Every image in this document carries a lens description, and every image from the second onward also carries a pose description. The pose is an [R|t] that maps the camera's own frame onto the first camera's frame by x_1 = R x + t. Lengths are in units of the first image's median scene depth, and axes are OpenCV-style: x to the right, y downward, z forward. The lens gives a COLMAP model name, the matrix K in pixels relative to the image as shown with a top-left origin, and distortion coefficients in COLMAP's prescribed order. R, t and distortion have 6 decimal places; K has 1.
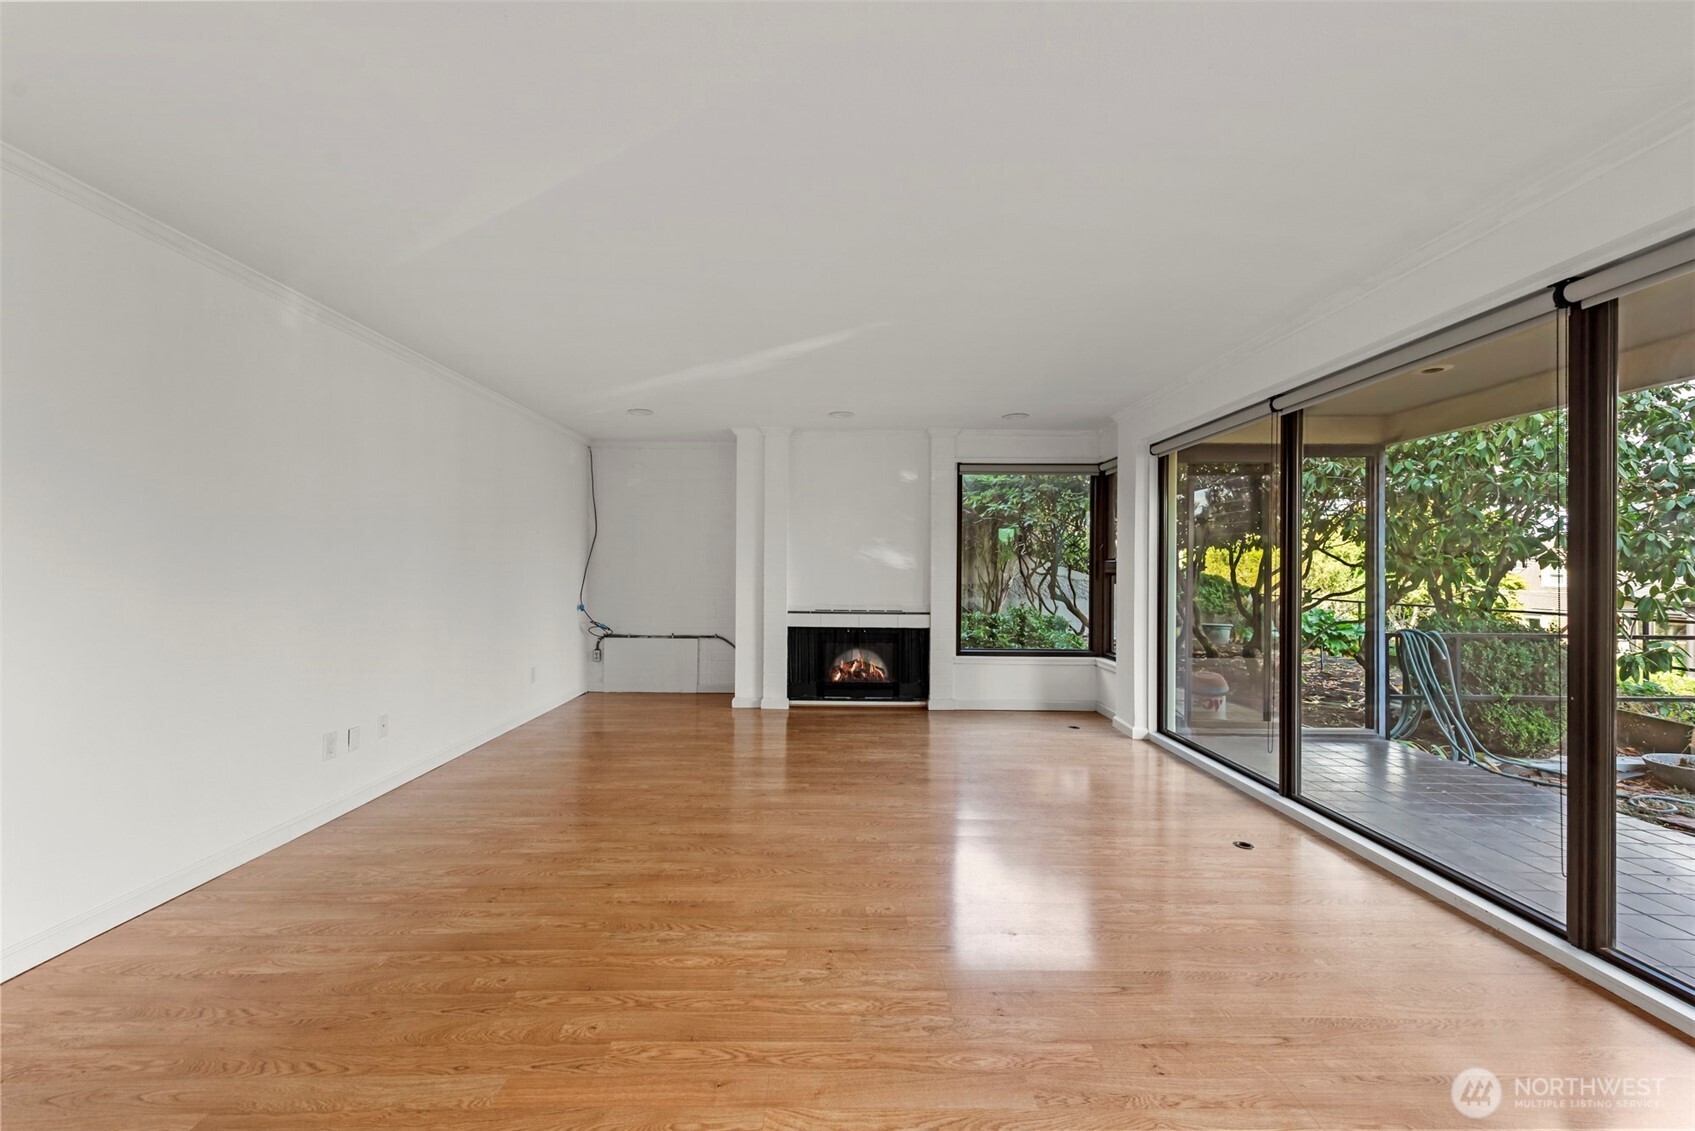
lens RADIAL K [[662.6, 0, 842.1], [0, 662.6, 567.2], [0, 0, 1]] dist [0.007116, -0.000100]
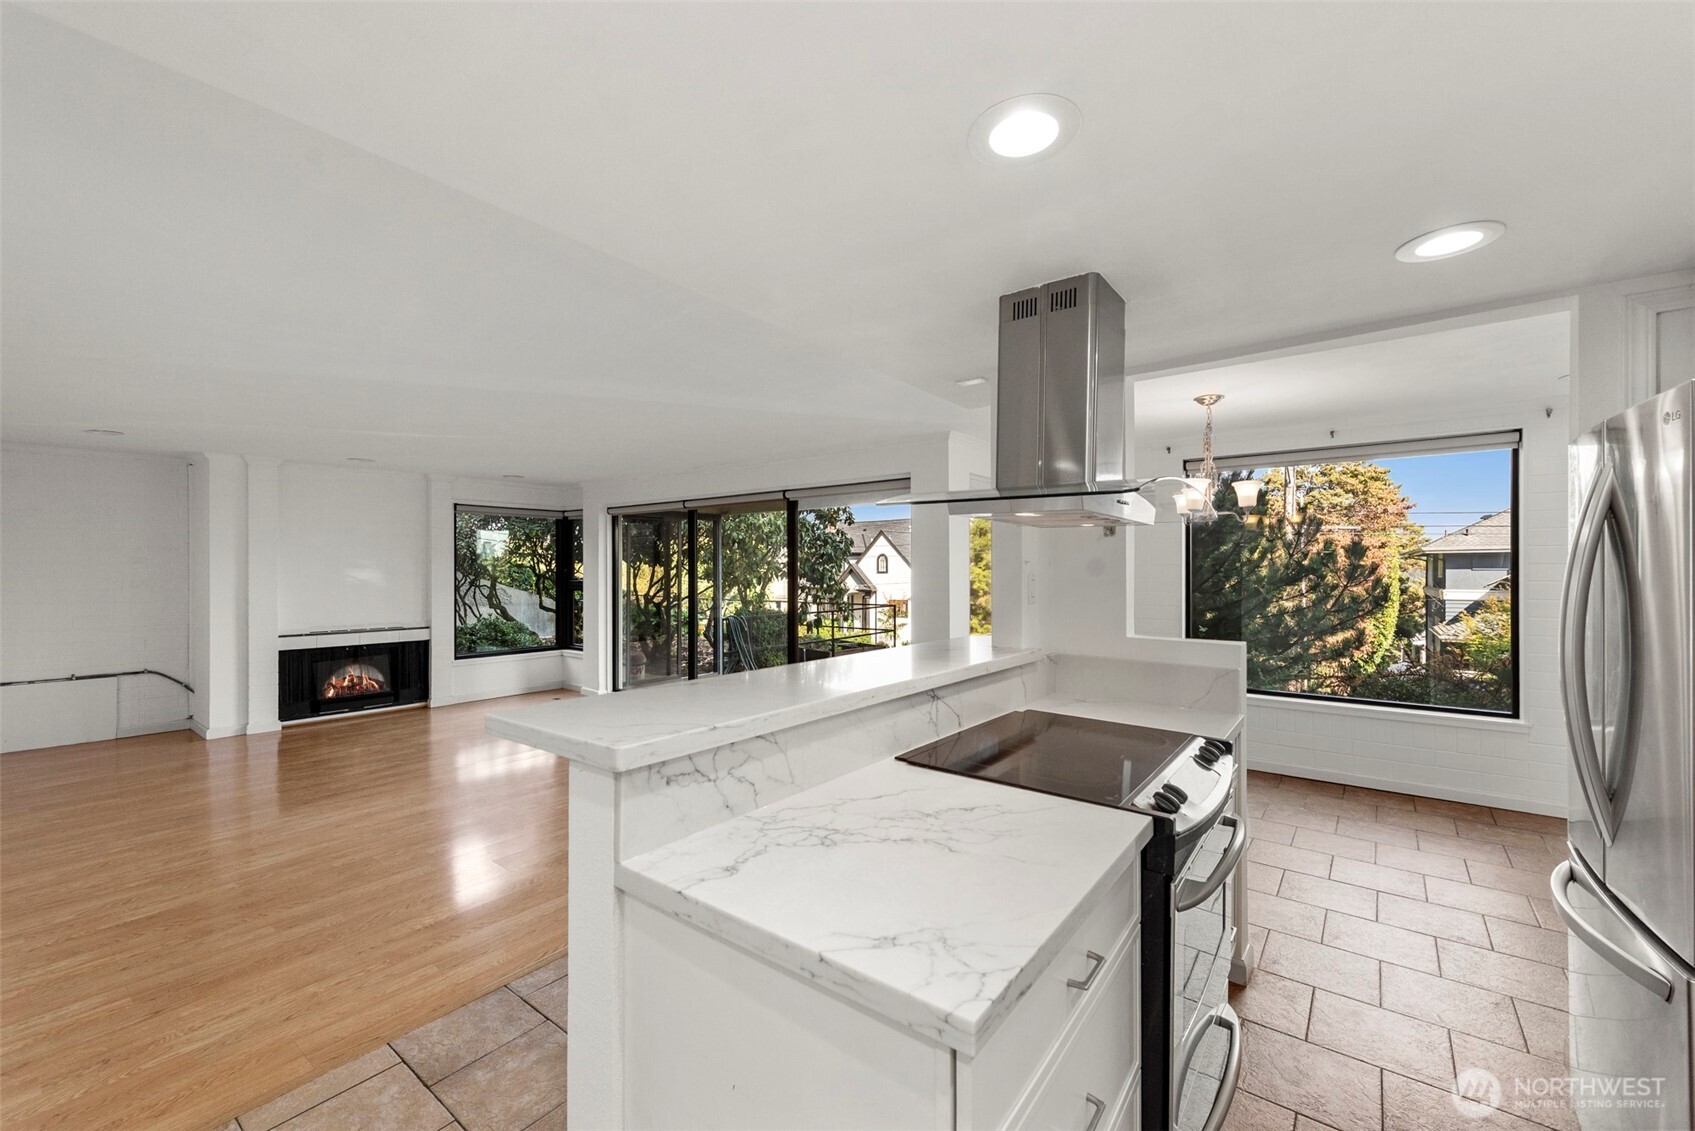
lens RADIAL K [[685.0, 0, 847.5], [0, 685.0, 565.5], [0, 0, 1]] dist [-0.000061, -0.000092]
pose [[0.619033, -0.005527, 0.785346, -0.373231], [0.006331, 0.999978, 0.002047, -0.040010], [-0.785339, 0.003705, 0.619054, -0.360768]]
